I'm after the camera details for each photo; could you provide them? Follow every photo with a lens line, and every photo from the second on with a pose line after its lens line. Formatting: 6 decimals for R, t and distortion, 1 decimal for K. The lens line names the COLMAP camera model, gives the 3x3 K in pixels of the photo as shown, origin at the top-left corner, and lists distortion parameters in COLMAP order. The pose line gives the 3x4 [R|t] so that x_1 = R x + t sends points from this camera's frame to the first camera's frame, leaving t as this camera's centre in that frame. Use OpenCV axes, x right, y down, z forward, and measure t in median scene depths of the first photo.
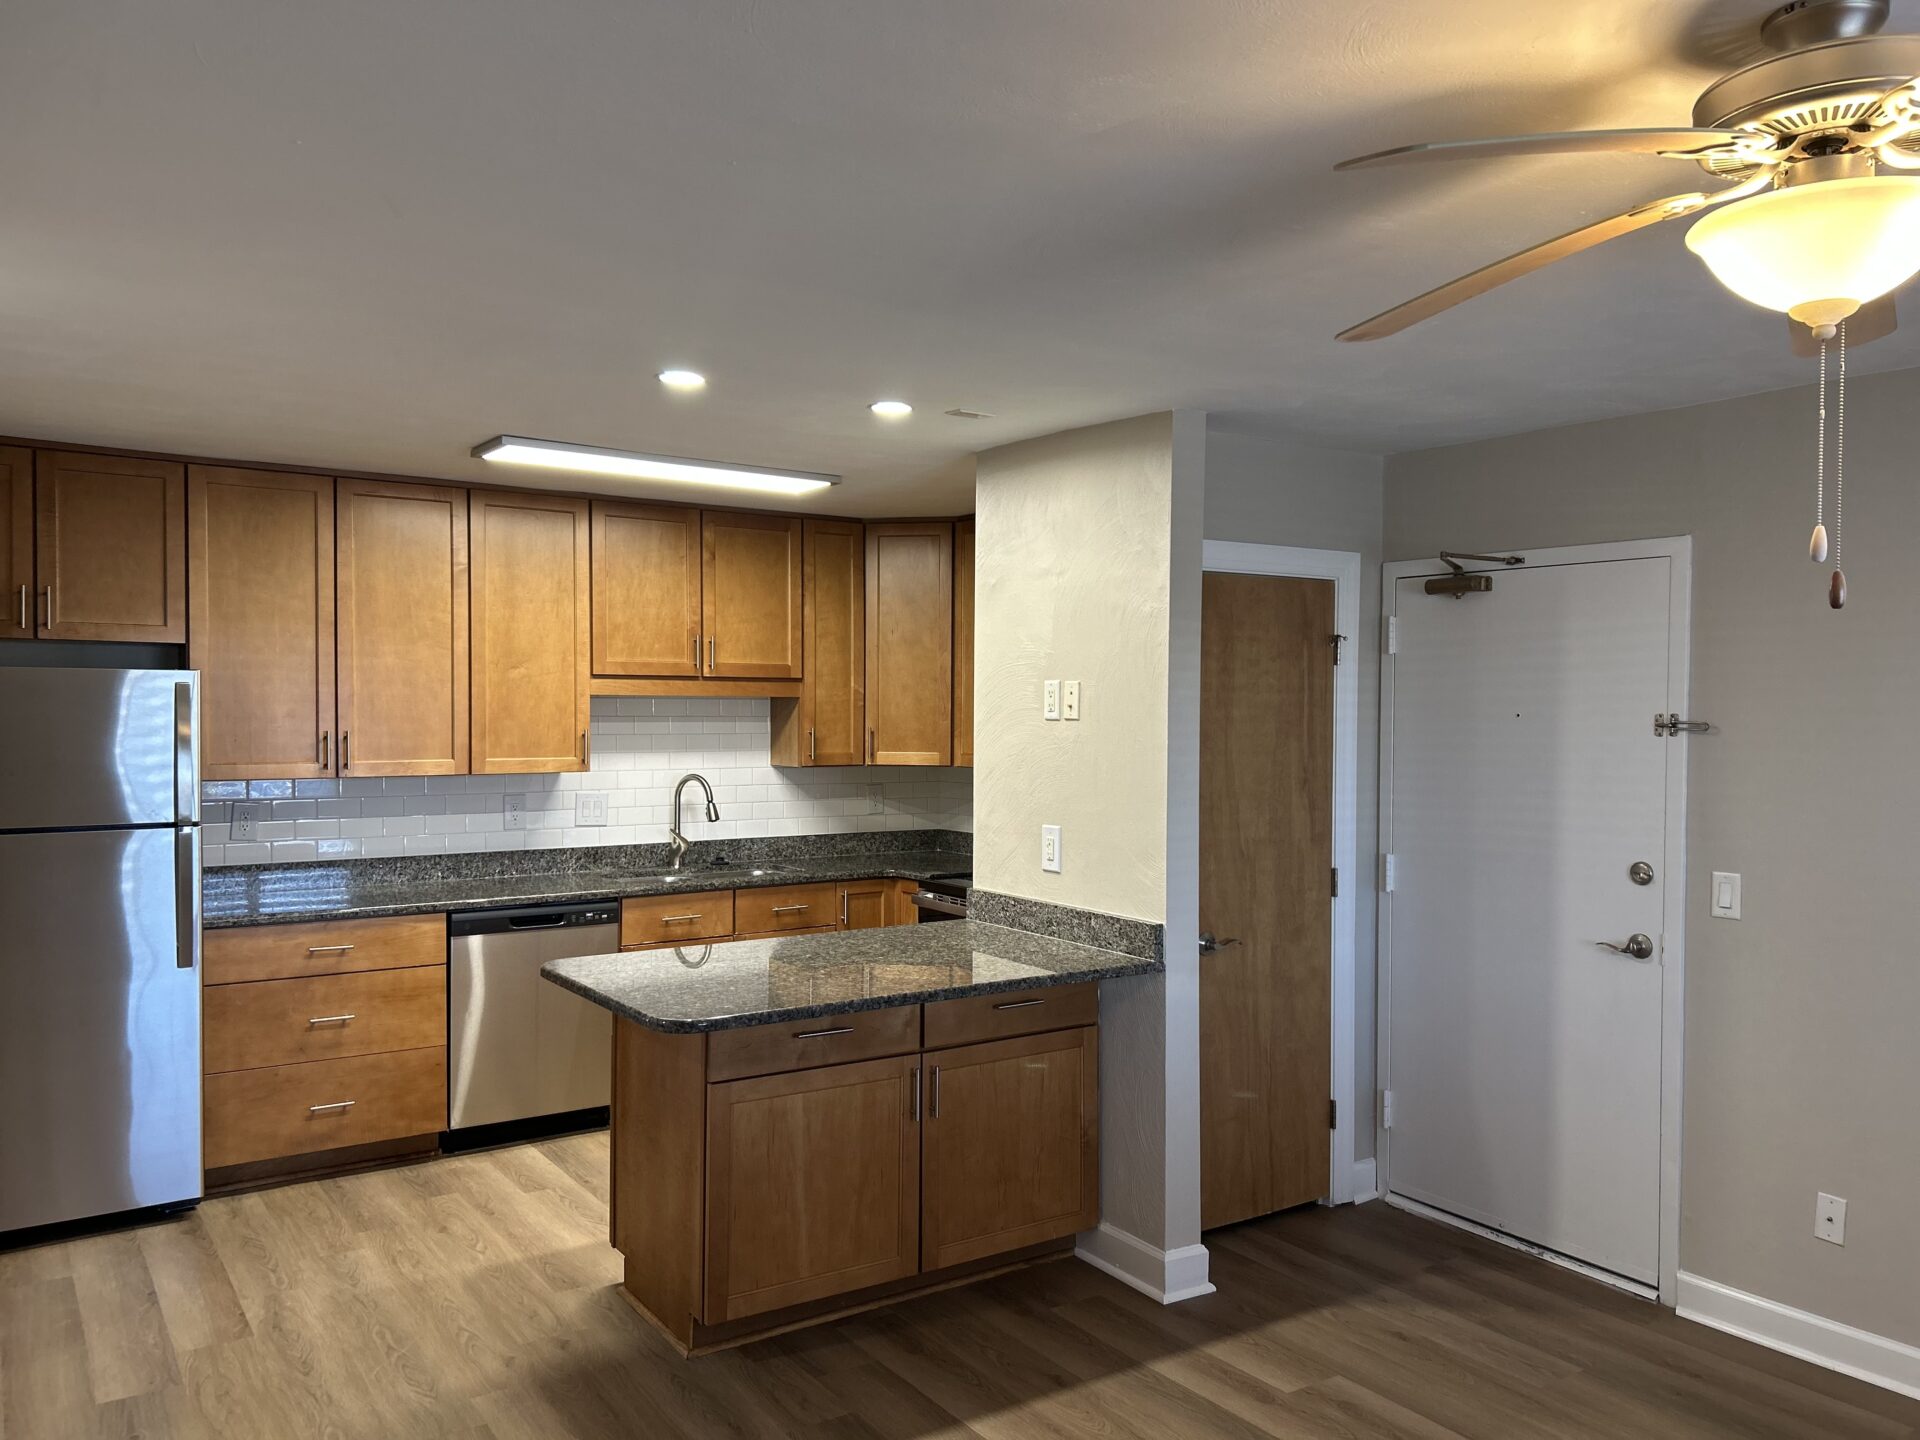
lens RADIAL K [[1464.4, 0, 963.5], [0, 1464.4, 754.6], [0, 0, 1]] dist [0.074057, -0.082184]
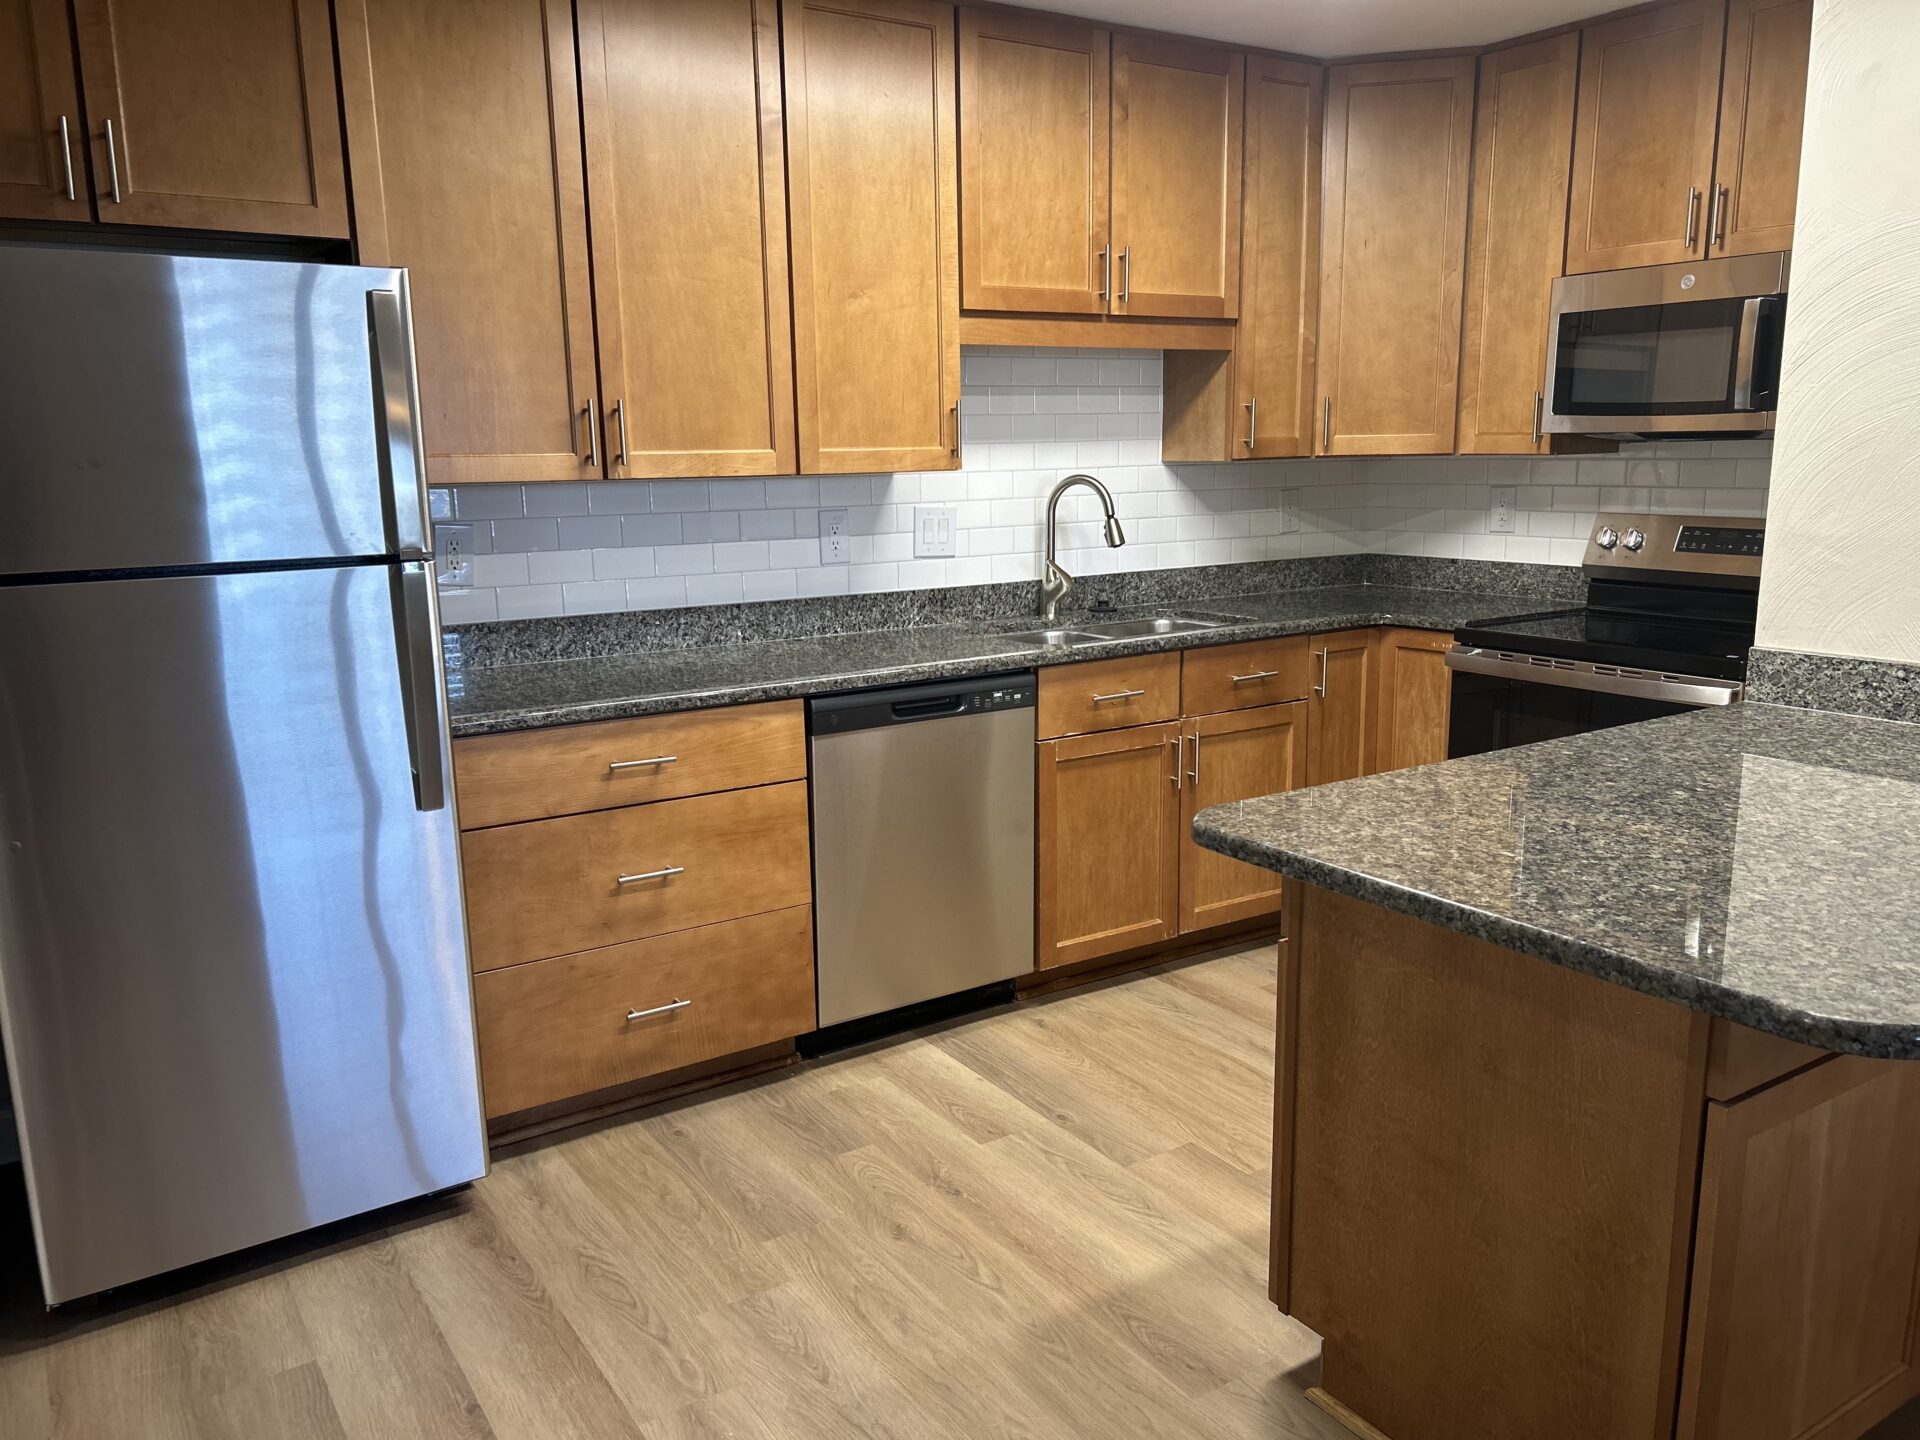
lens RADIAL K [[1464.4, 0, 963.5], [0, 1464.4, 754.6], [0, 0, 1]] dist [0.074057, -0.082184]
pose [[0.999704, -0.017764, -0.016623, -0.255472], [0.020445, 0.983778, 0.178220, 0.020665], [0.013188, -0.178507, 0.983850, 0.367778]]
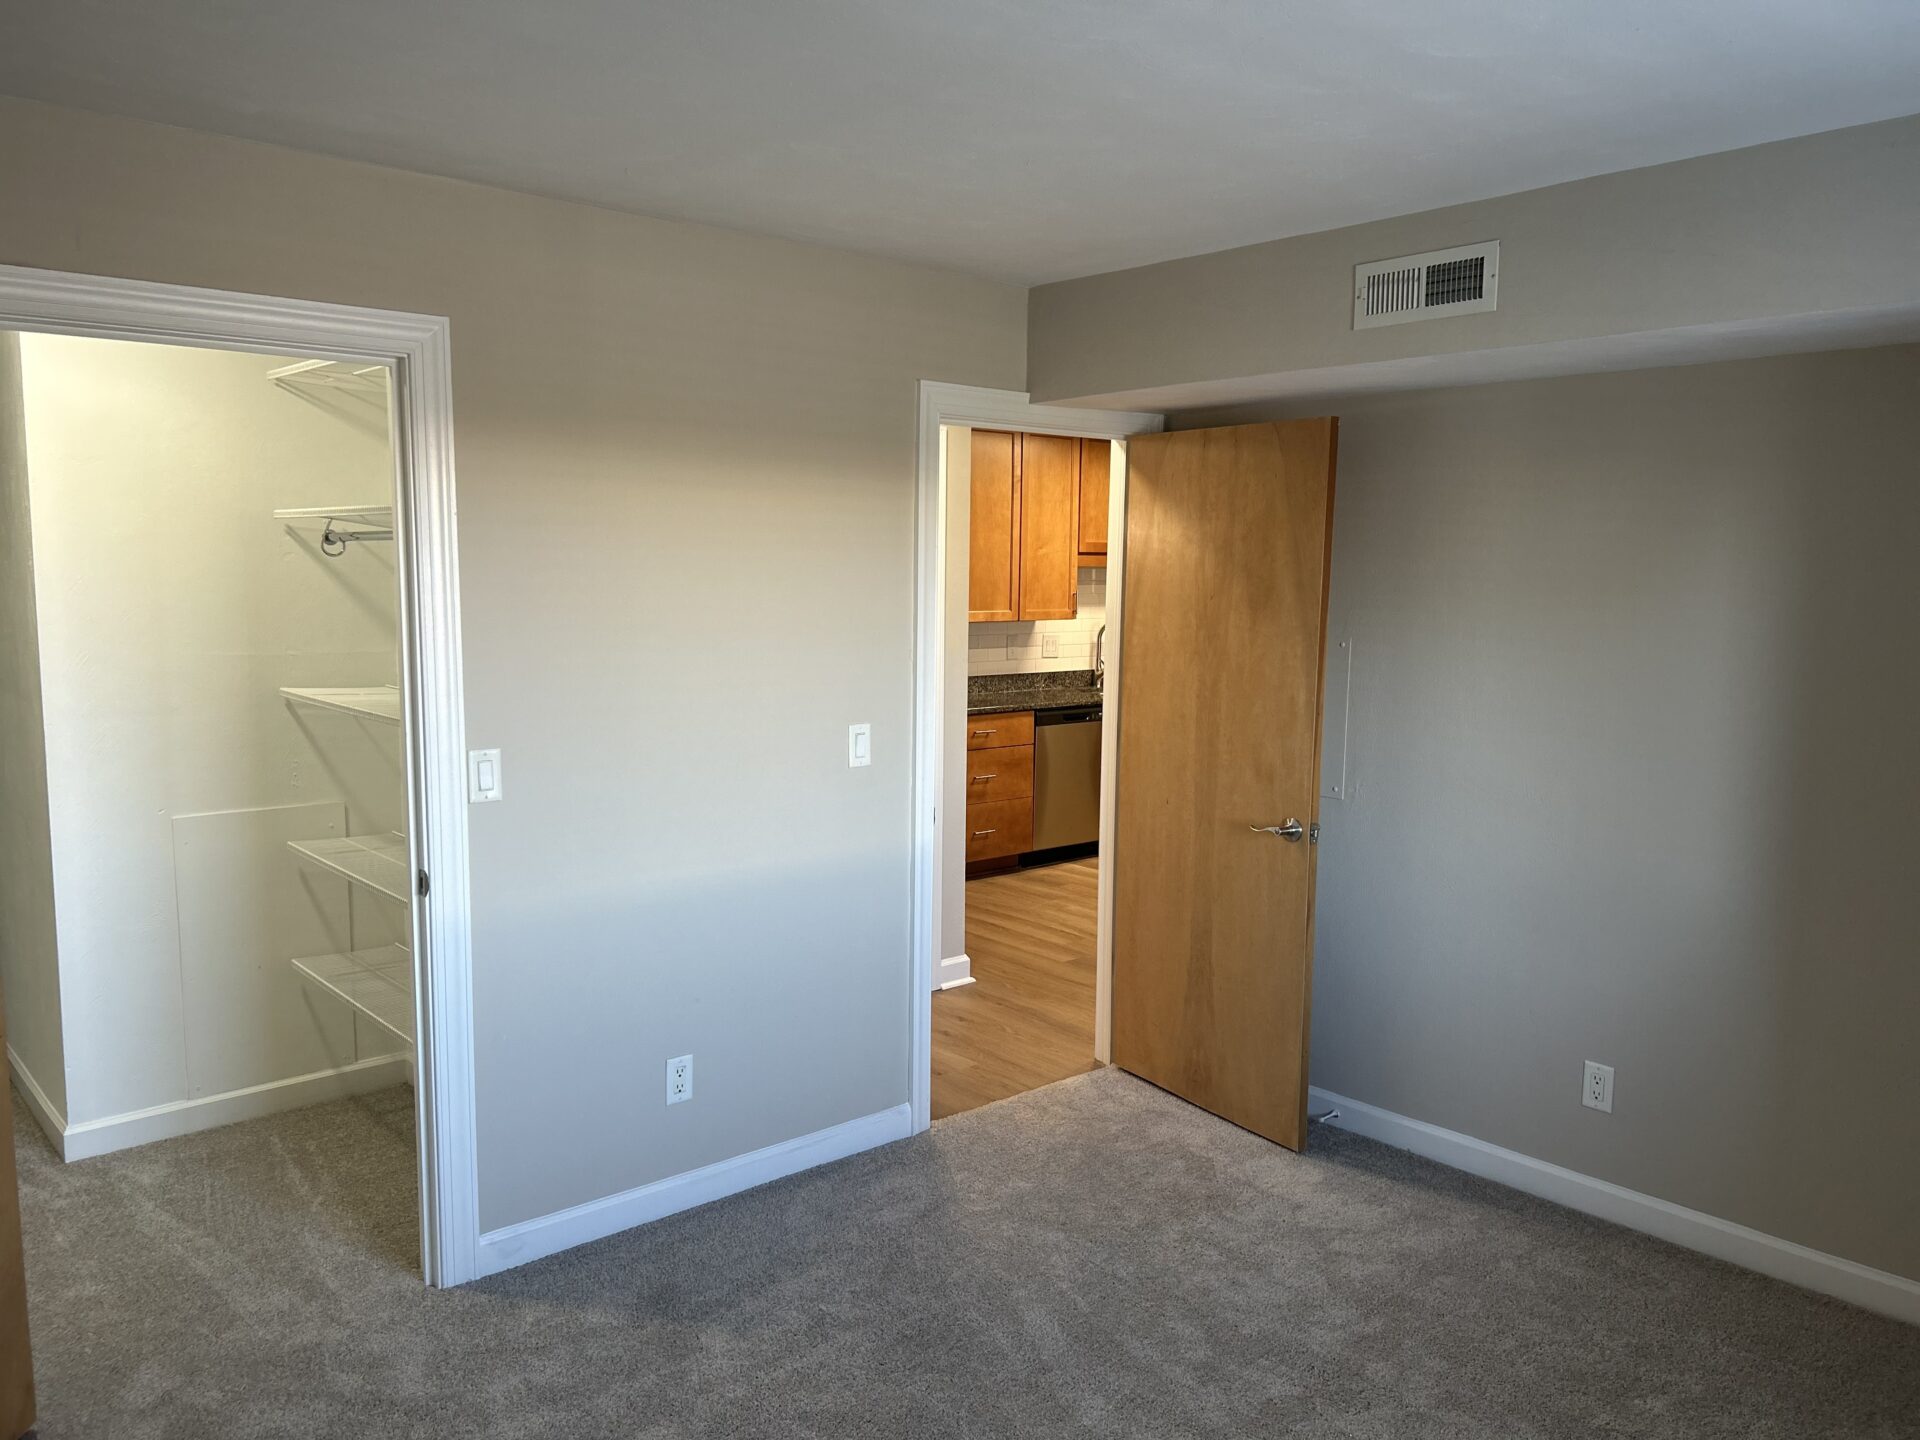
lens RADIAL K [[1464.4, 0, 963.5], [0, 1464.4, 754.6], [0, 0, 1]] dist [0.074057, -0.082184]
pose [[0.992123, -0.010541, 0.124825, -0.572950], [-0.001507, 0.995377, 0.096029, 0.006098], [-0.125260, -0.095460, 0.987521, -0.460269]]
